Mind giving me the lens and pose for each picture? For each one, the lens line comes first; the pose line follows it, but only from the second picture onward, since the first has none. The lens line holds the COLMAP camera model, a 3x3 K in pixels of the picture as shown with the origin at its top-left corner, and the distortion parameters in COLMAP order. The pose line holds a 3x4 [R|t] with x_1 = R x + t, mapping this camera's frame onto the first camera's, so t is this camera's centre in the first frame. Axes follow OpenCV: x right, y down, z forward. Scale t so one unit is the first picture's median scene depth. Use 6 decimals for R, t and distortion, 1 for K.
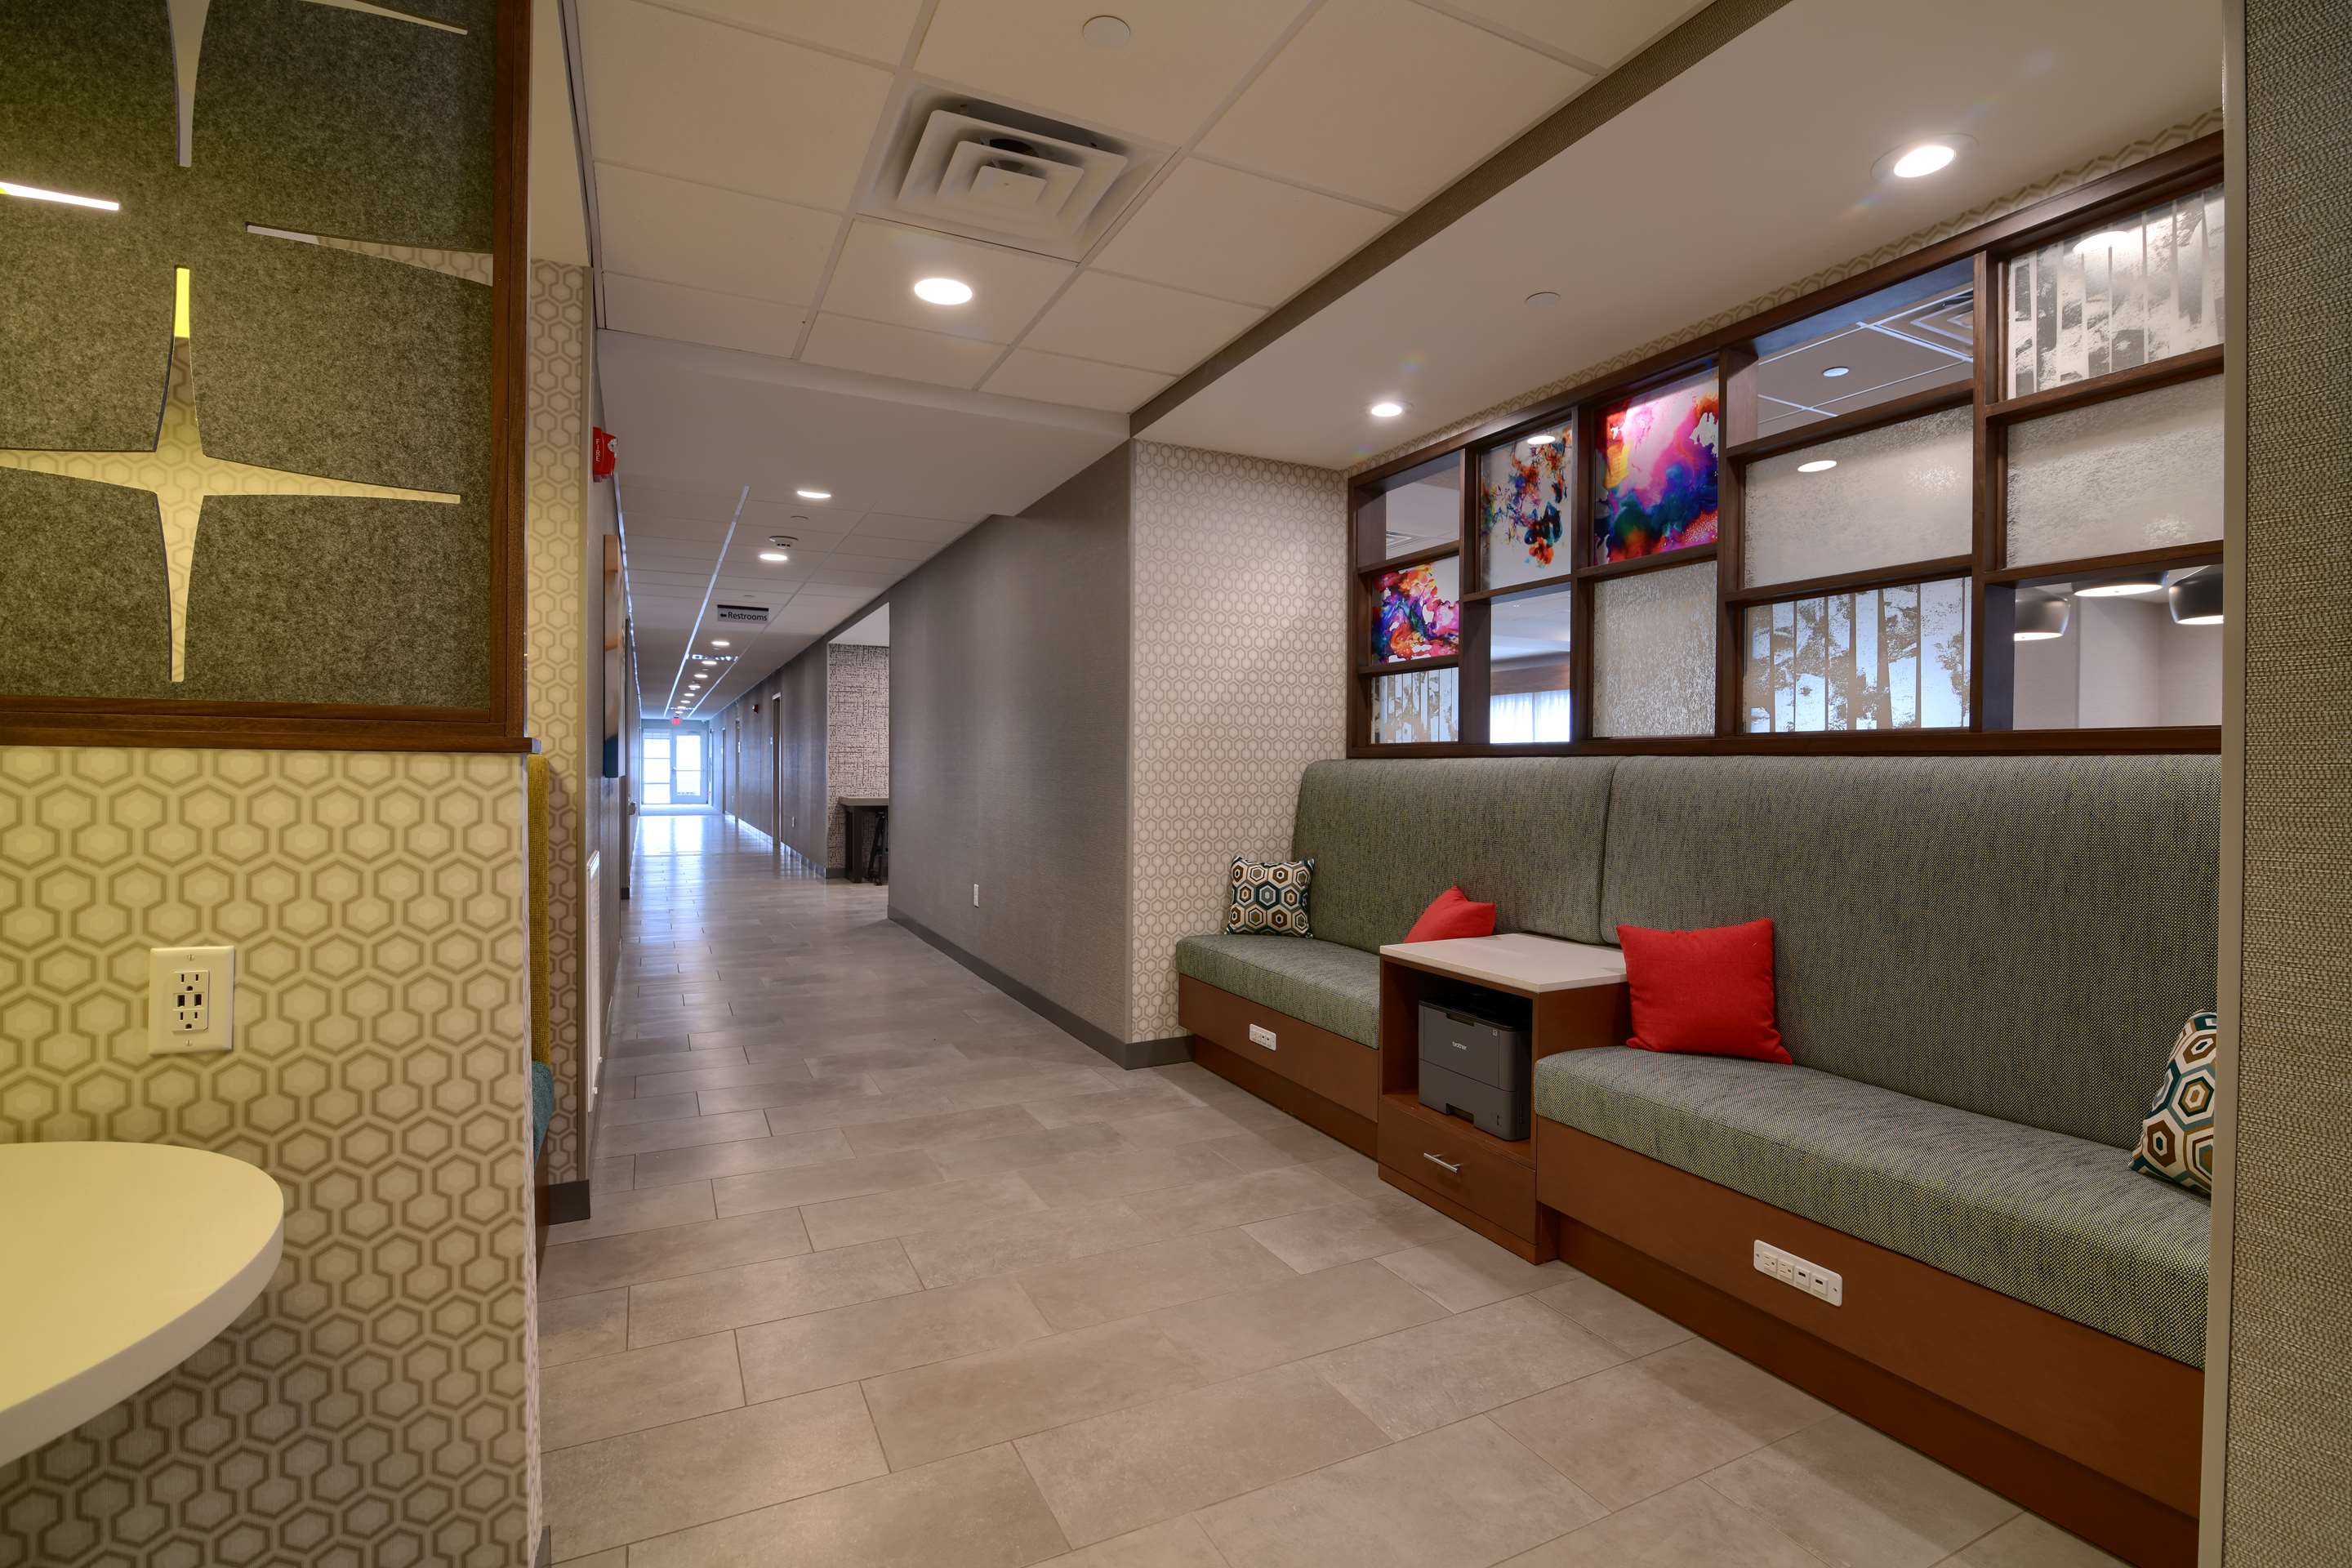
lens RADIAL K [[1076.1, 0, 1179.1], [0, 1076.1, 776.0], [0, 0, 1]] dist [-0.018301, 0.000580]
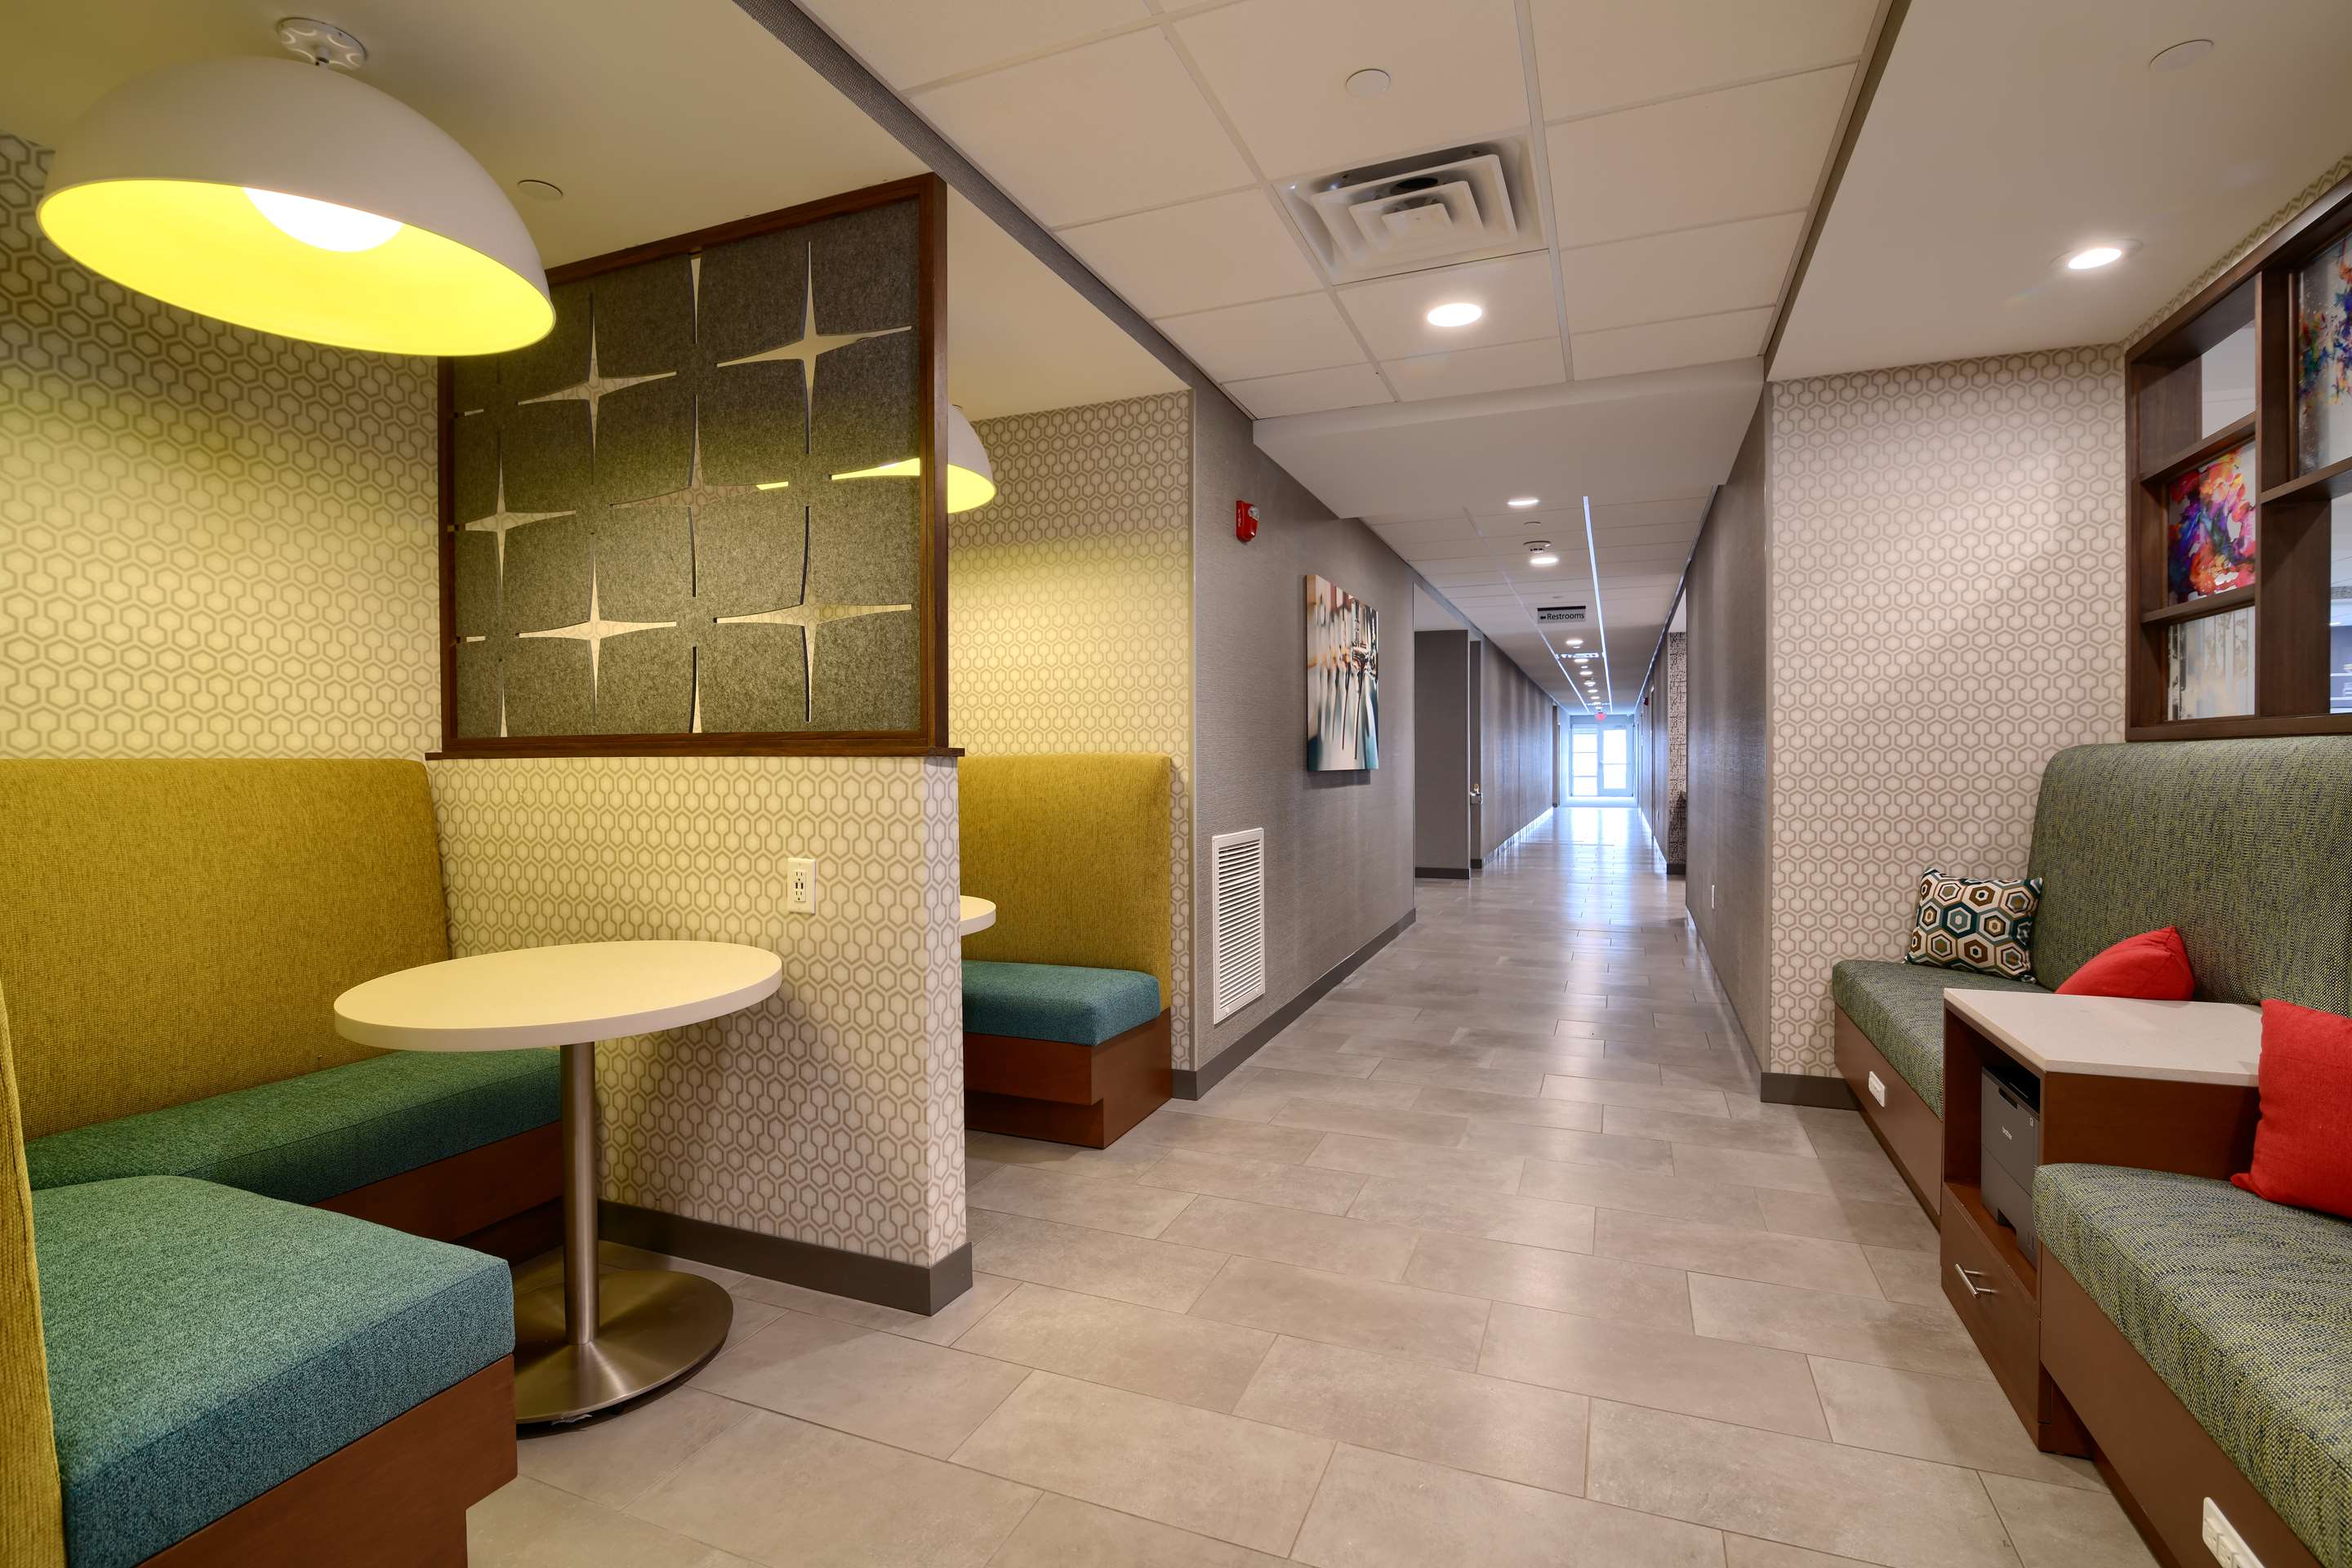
lens RADIAL K [[1076.1, 0, 1179.1], [0, 1076.1, 776.0], [0, 0, 1]] dist [-0.018301, 0.000580]
pose [[0.660300, 0.001555, -0.751001, 0.305456], [0.003252, 0.999983, 0.004930, 0.000601], [0.750995, -0.005697, 0.660283, 0.066248]]
